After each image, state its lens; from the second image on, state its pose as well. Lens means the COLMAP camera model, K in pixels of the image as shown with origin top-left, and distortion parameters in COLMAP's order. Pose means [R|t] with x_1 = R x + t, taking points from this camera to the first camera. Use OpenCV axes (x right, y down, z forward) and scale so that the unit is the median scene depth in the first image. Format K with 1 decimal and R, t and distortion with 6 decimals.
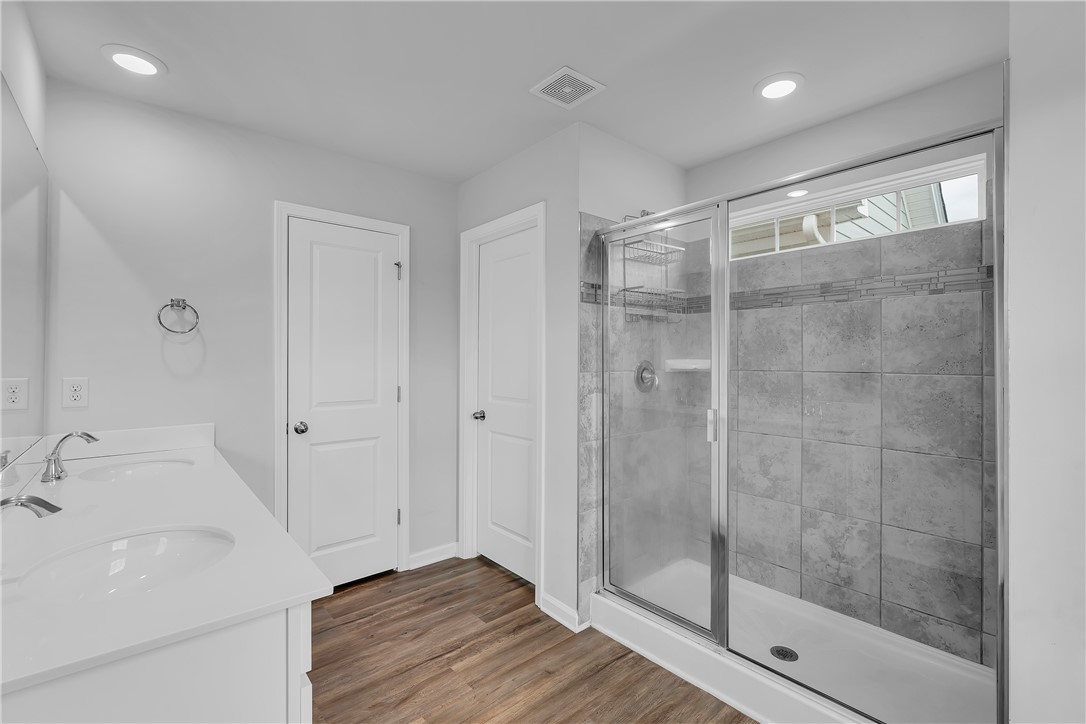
lens RADIAL K [[481.1, 0, 538.8], [0, 481.1, 360.1], [0, 0, 1]] dist [-0.002805, -0.000220]
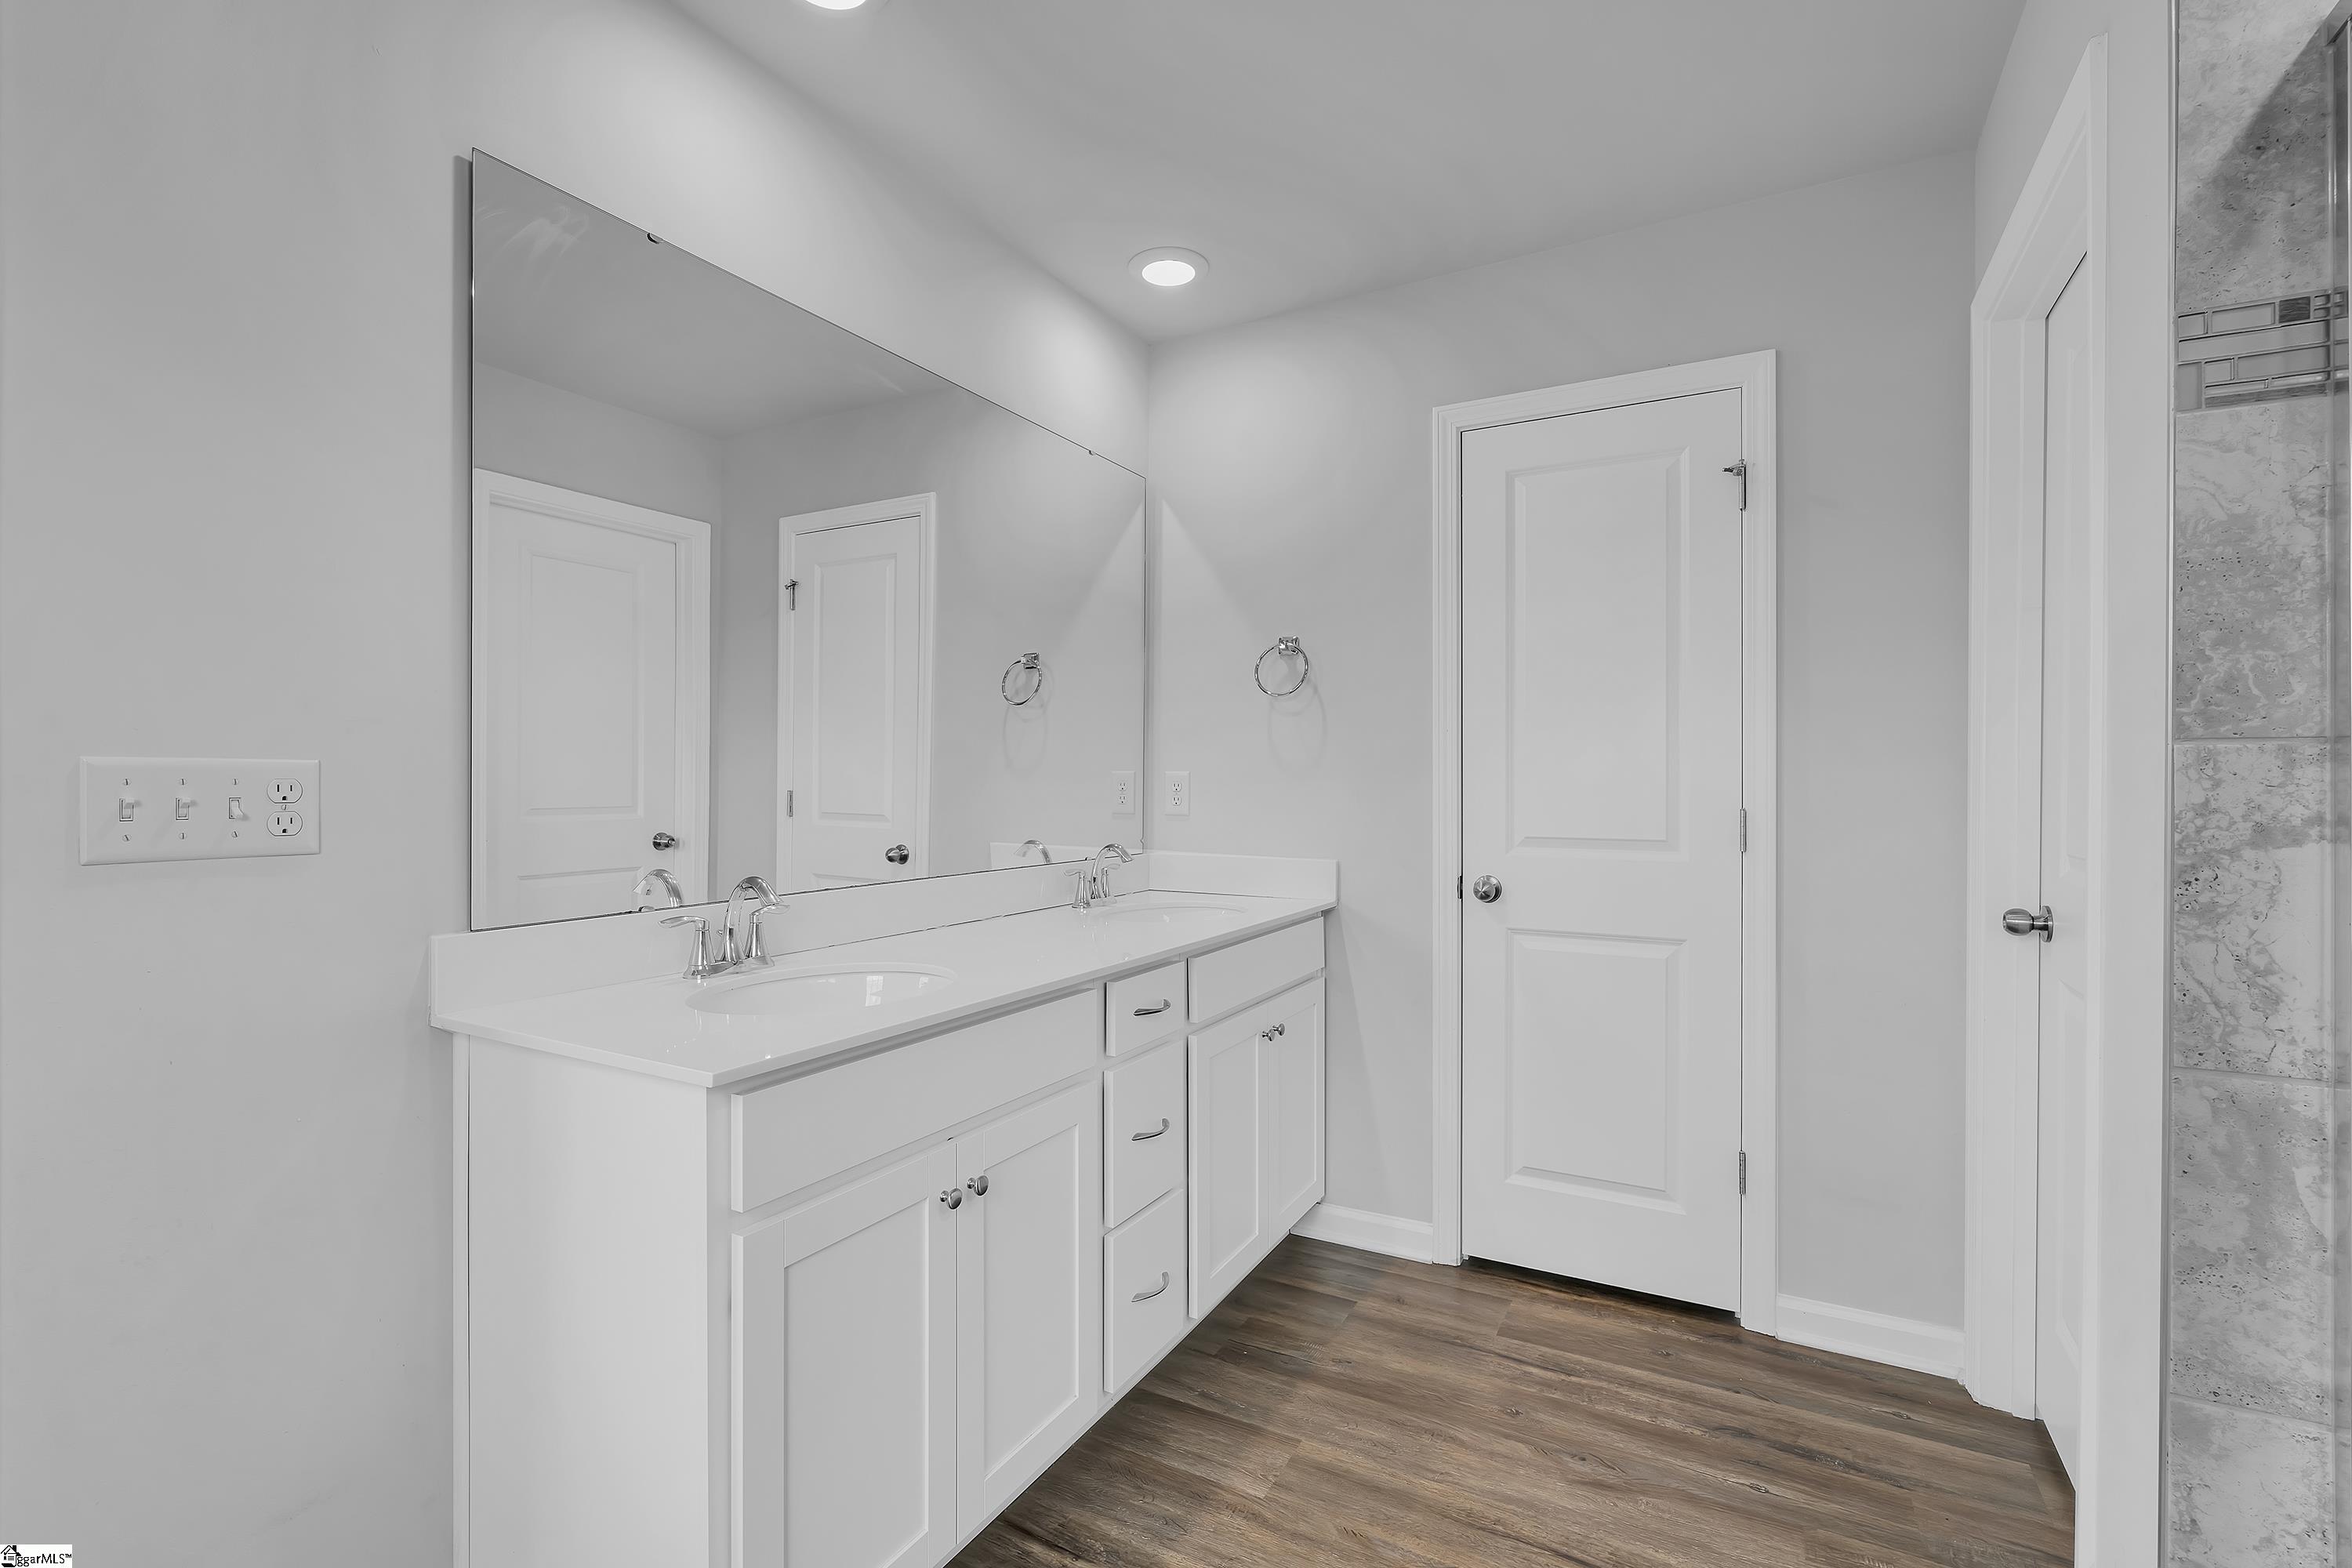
lens RADIAL K [[1041.9, 0, 1169.7], [0, 1041.9, 786.5], [0, 0, 1]] dist [-0.002805, -0.000220]
pose [[0.346894, 0.004476, -0.937894, 0.347979], [-0.002819, 0.999989, 0.003730, 0.043538], [0.937900, 0.001350, 0.346903, 0.400733]]
